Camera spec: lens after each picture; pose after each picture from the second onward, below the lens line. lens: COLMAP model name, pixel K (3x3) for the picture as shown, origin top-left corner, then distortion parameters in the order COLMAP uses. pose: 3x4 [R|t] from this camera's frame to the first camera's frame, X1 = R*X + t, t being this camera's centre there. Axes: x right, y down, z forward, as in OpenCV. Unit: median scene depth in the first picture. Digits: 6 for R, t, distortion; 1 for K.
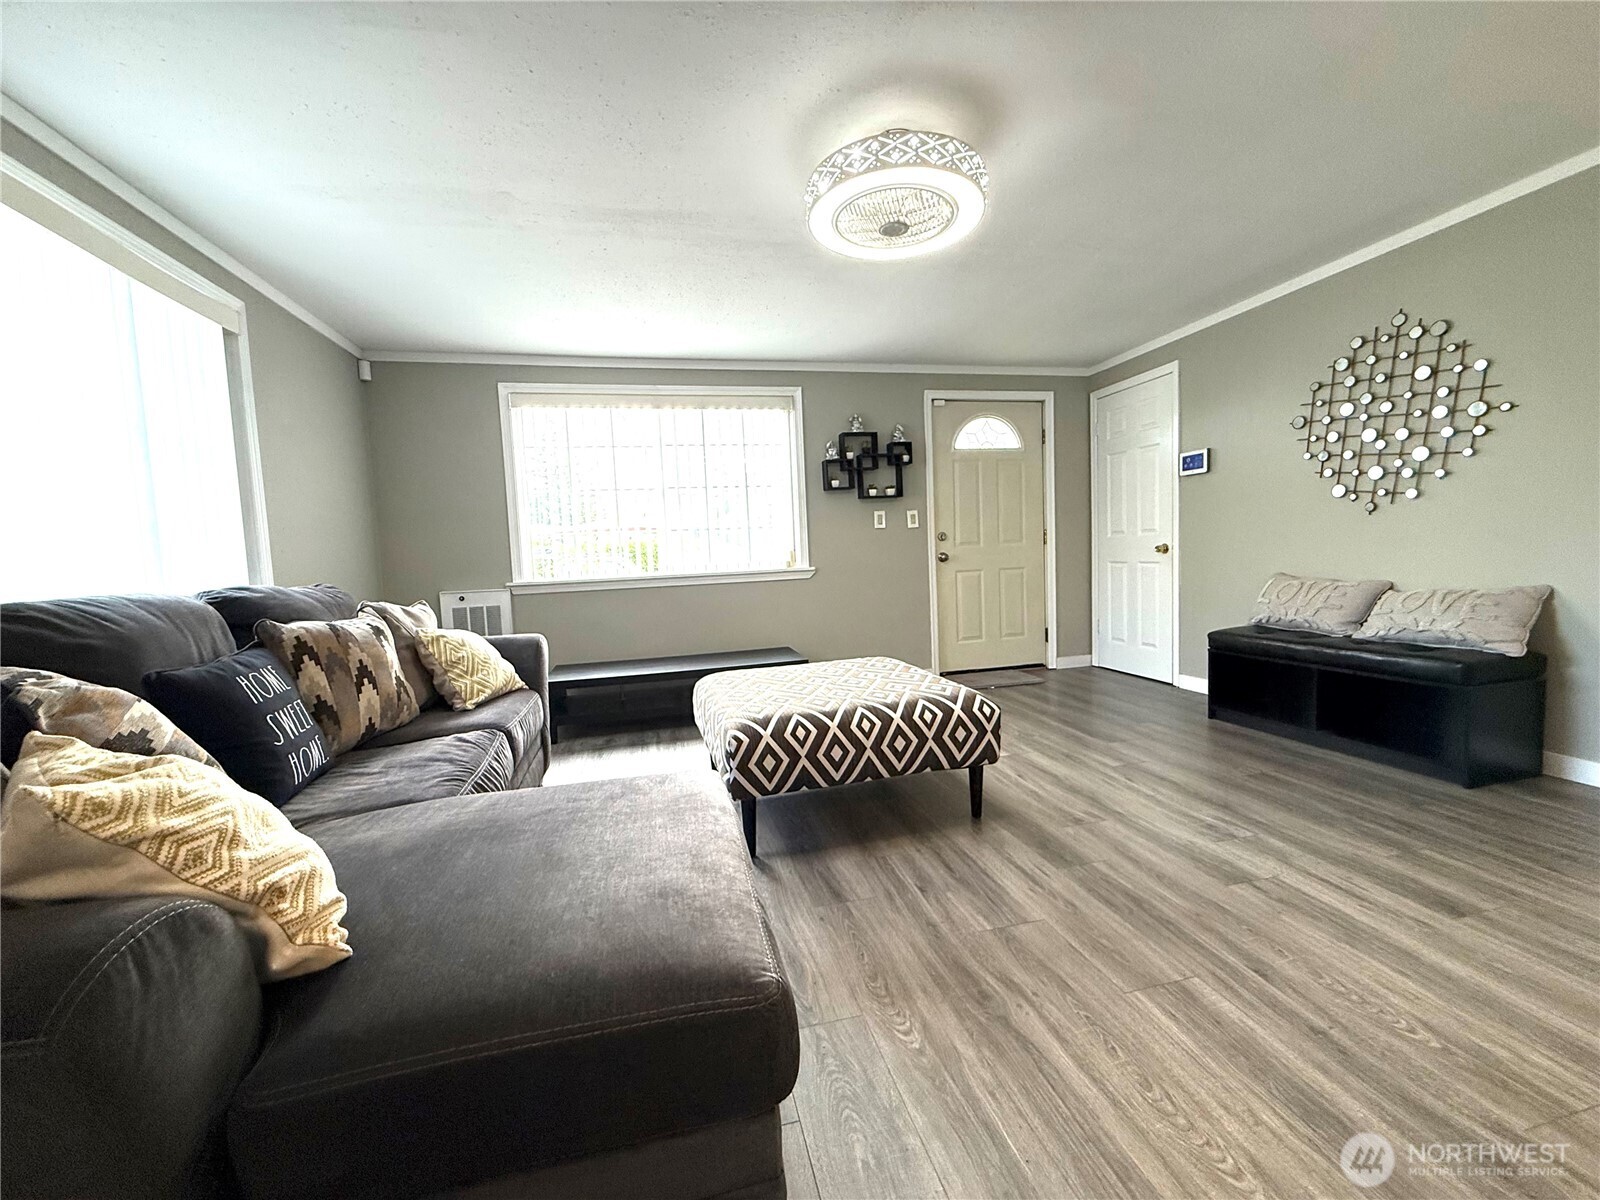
lens RADIAL K [[636.3, 0, 798.1], [0, 636.3, 596.6], [0, 0, 1]] dist [0.004156, -0.001060]
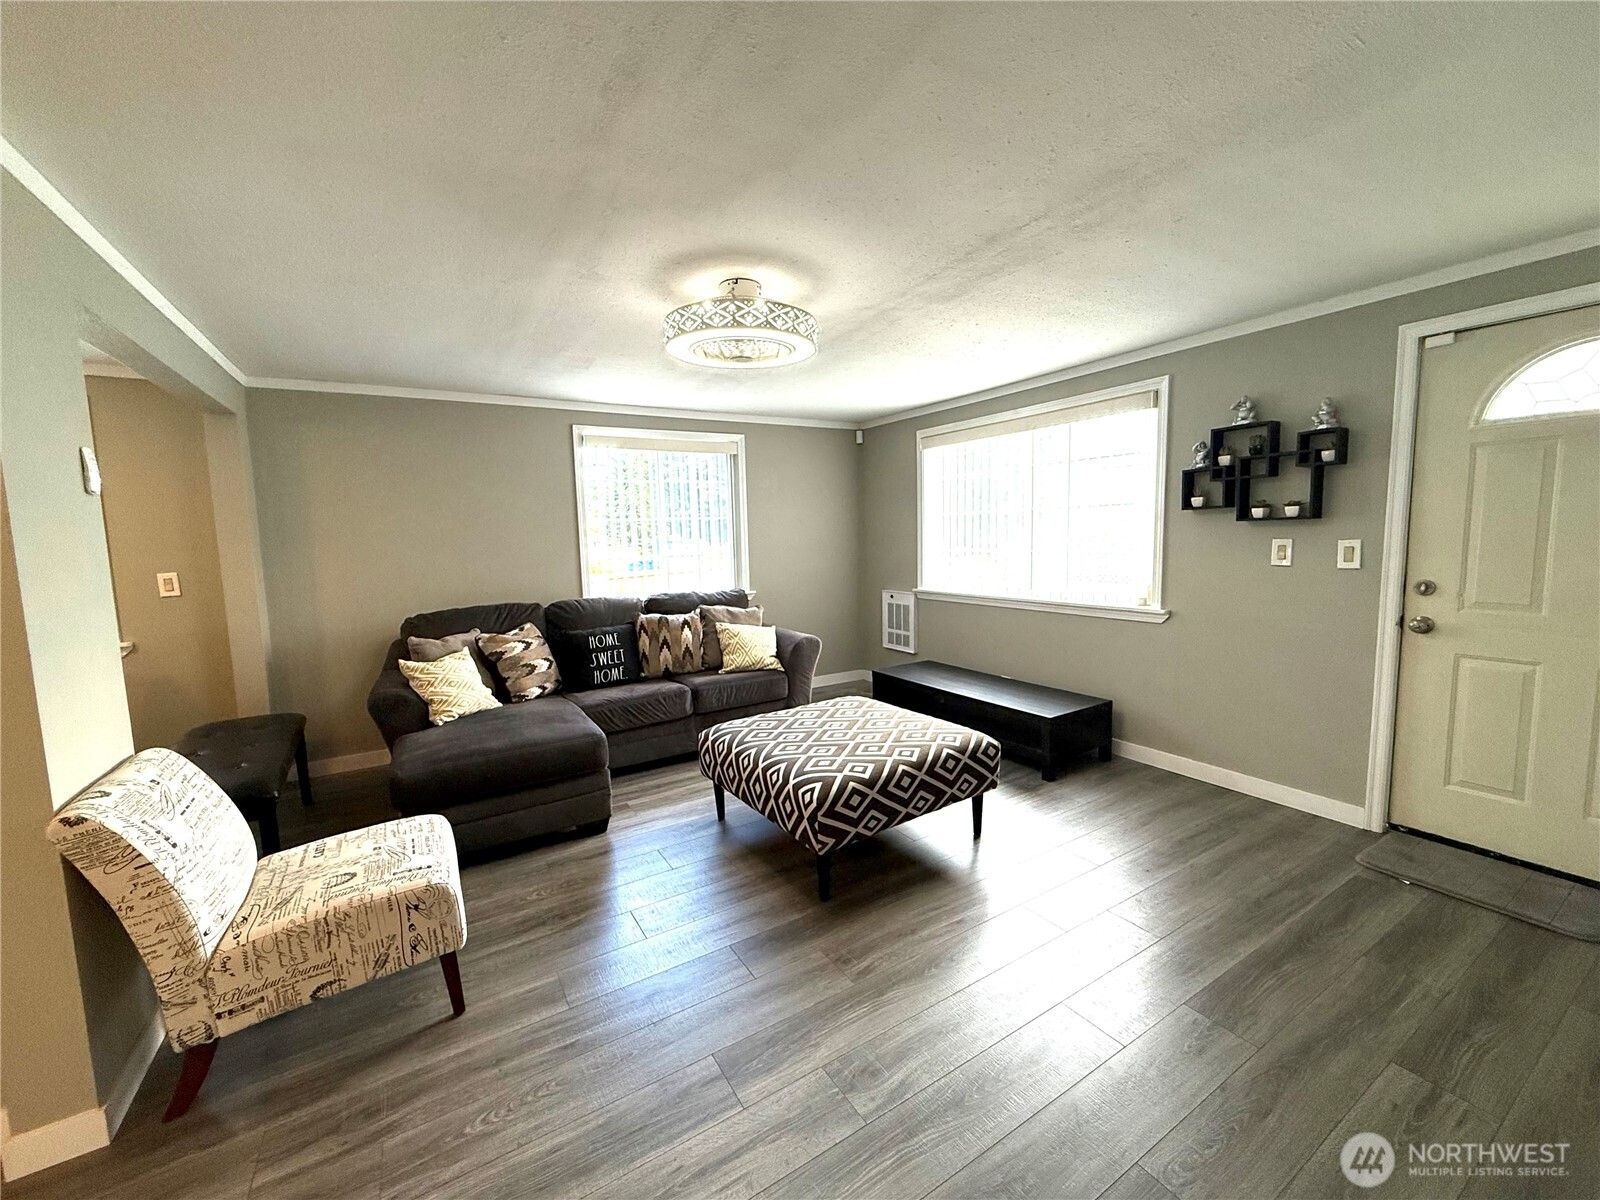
lens RADIAL K [[636.3, 0, 803.8], [0, 636.3, 601.0], [0, 0, 1]] dist [0.004156, -0.001060]
pose [[0.317245, 0.139325, -0.938053, 0.620695], [-0.050955, 0.990225, 0.129841, -0.137478], [0.946974, 0.006607, 0.321243, 0.341154]]
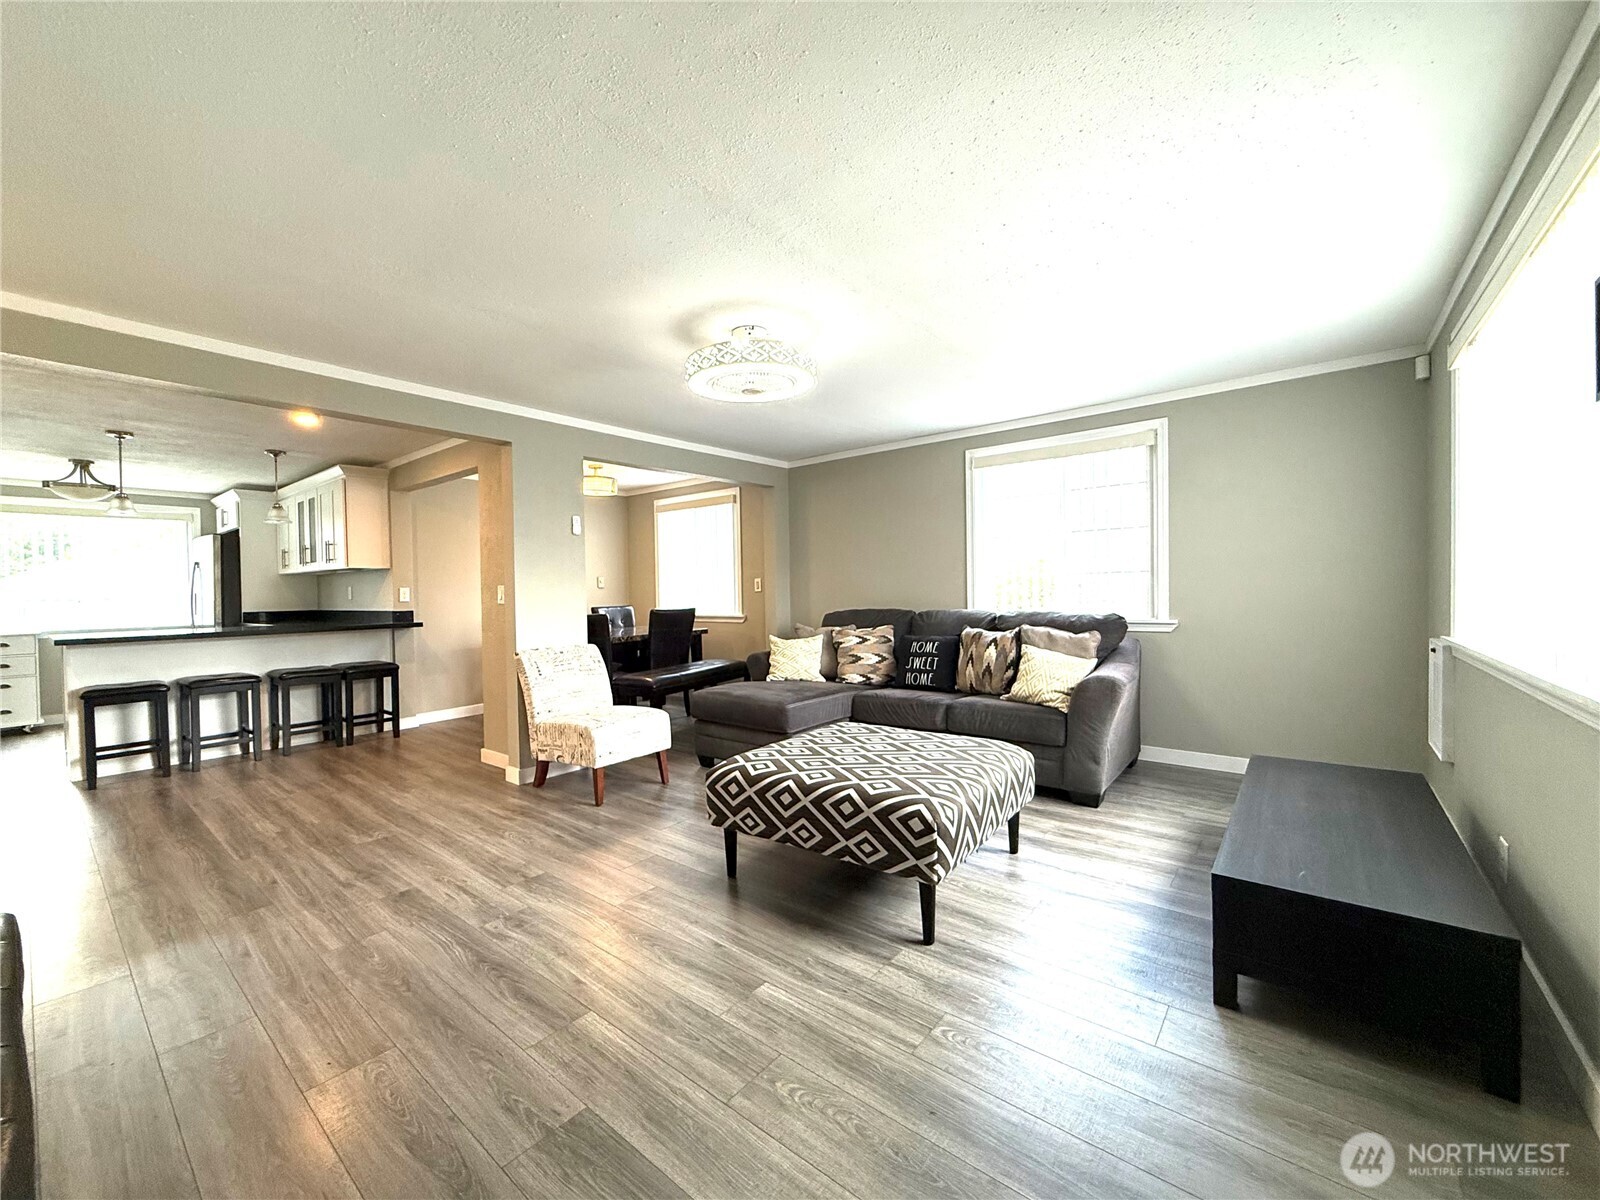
lens RADIAL K [[636.3, 0, 787.0], [0, 636.3, 599.3], [0, 0, 1]] dist [0.004156, -0.001060]
pose [[-0.798790, 0.068553, -0.597691, 0.439224], [0.012929, 0.995213, 0.096869, -0.120802], [0.601471, 0.069650, -0.795853, 1.011056]]
